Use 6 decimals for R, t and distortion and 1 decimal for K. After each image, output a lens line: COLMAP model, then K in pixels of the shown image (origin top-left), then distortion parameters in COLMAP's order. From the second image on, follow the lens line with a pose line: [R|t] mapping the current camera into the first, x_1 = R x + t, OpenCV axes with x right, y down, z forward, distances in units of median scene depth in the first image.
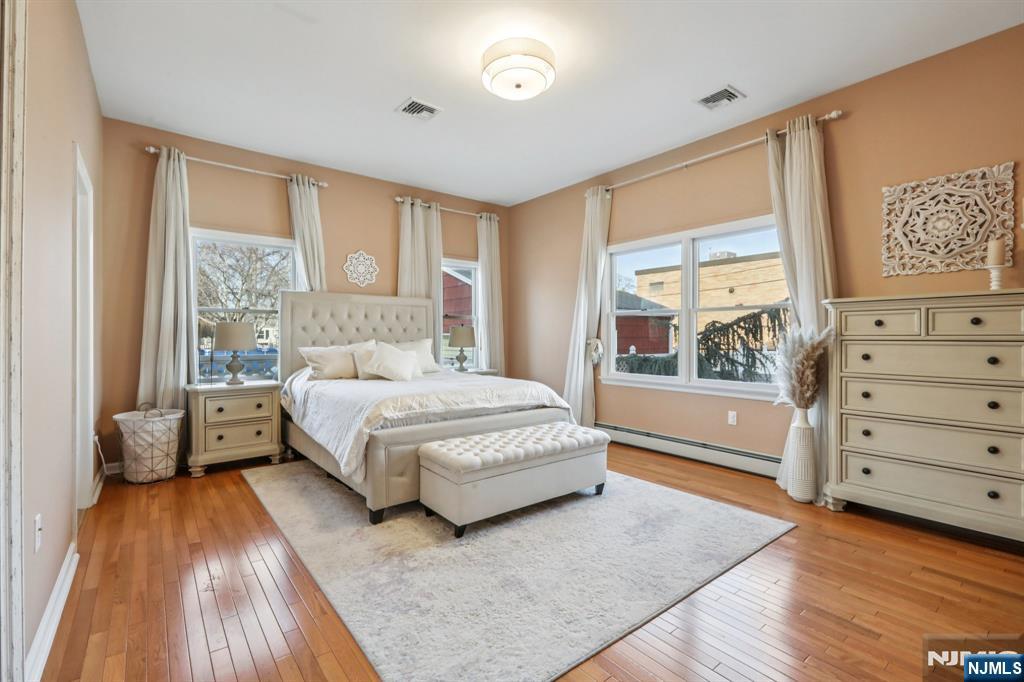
lens RADIAL K [[466.6, 0, 515.3], [0, 466.6, 339.7], [0, 0, 1]] dist [-0.000239, 0.001780]
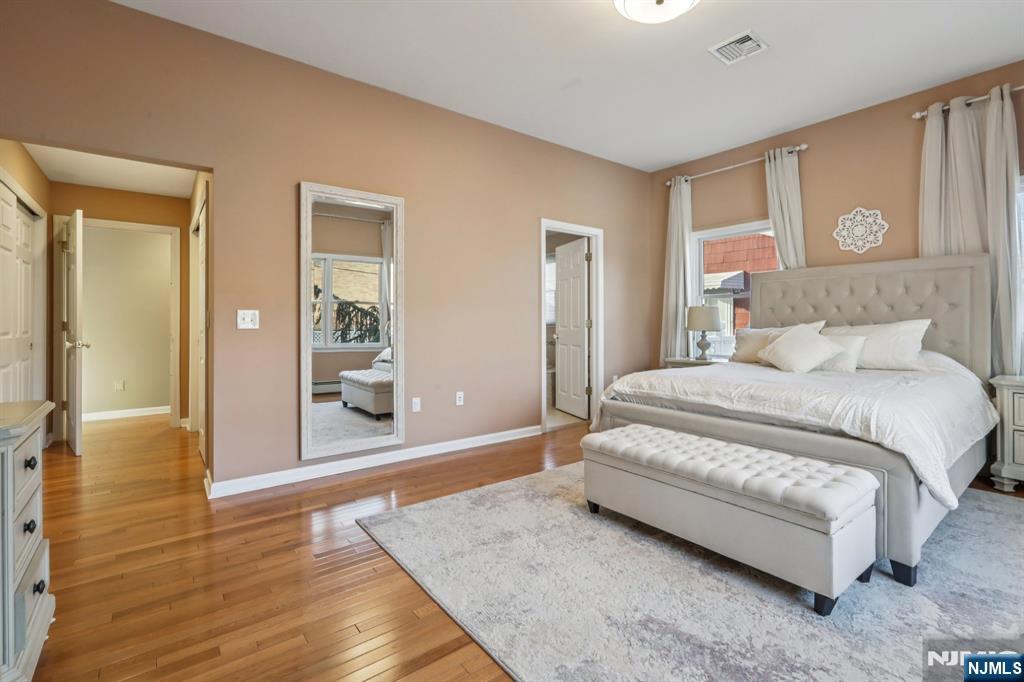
lens RADIAL K [[466.6, 0, 507.0], [0, 466.6, 322.4], [0, 0, 1]] dist [-0.000239, 0.001780]
pose [[-0.032257, -0.002413, -0.999477, 0.771475], [-0.004362, 0.999988, -0.002274, 0.010079], [0.999470, 0.004286, -0.032267, 0.720716]]
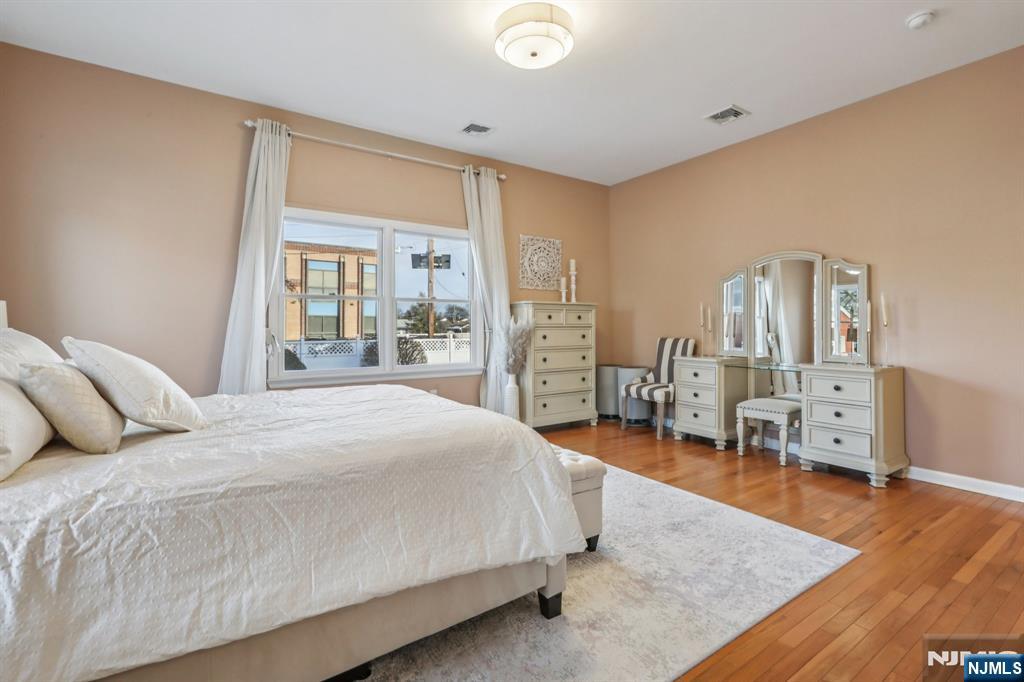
lens RADIAL K [[466.6, 0, 523.3], [0, 466.6, 319.7], [0, 0, 1]] dist [-0.000239, 0.001780]
pose [[0.059936, 0.014636, 0.998095, -0.868462], [0.007502, 0.999858, -0.015113, -0.000388], [-0.998174, 0.008394, 0.059818, 0.917717]]
